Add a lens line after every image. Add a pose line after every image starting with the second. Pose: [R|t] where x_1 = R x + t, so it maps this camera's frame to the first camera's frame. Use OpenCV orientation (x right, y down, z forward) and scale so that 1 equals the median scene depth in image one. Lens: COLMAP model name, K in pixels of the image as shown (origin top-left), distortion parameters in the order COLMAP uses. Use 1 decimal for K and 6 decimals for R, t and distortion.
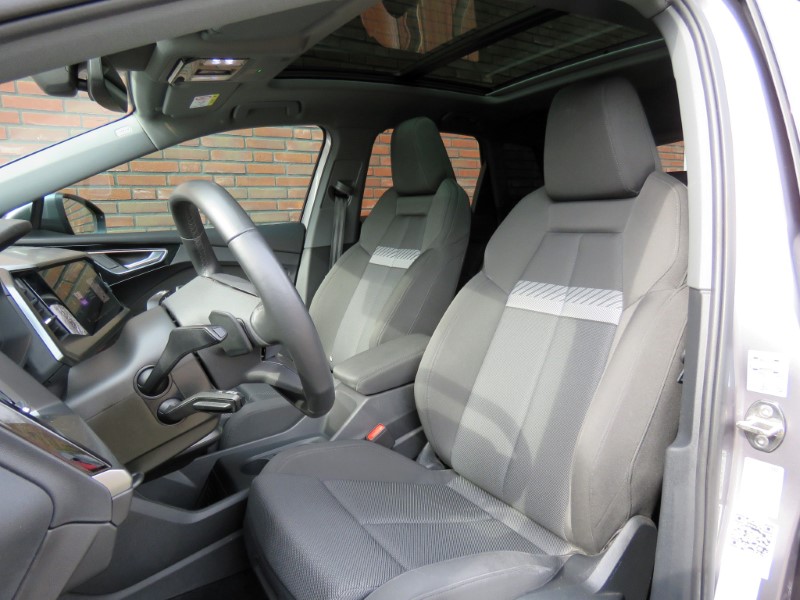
lens RADIAL K [[534.4, 0, 400.0], [0, 534.4, 300.0], [0, 0, 1]] dist [-0.017109, -0.001274]
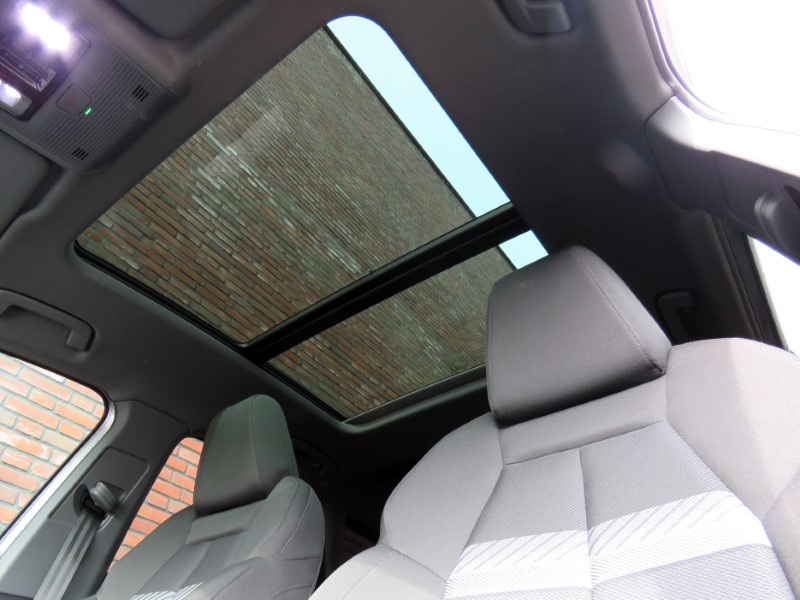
lens RADIAL K [[534.4, 0, 400.0], [0, 534.4, 300.0], [0, 0, 1]] dist [-0.017109, -0.001274]
pose [[0.929152, 0.270281, 0.252240, -0.006678], [0.021863, 0.640920, -0.767296, 0.120405], [-0.369052, 0.718449, 0.589603, 0.381857]]
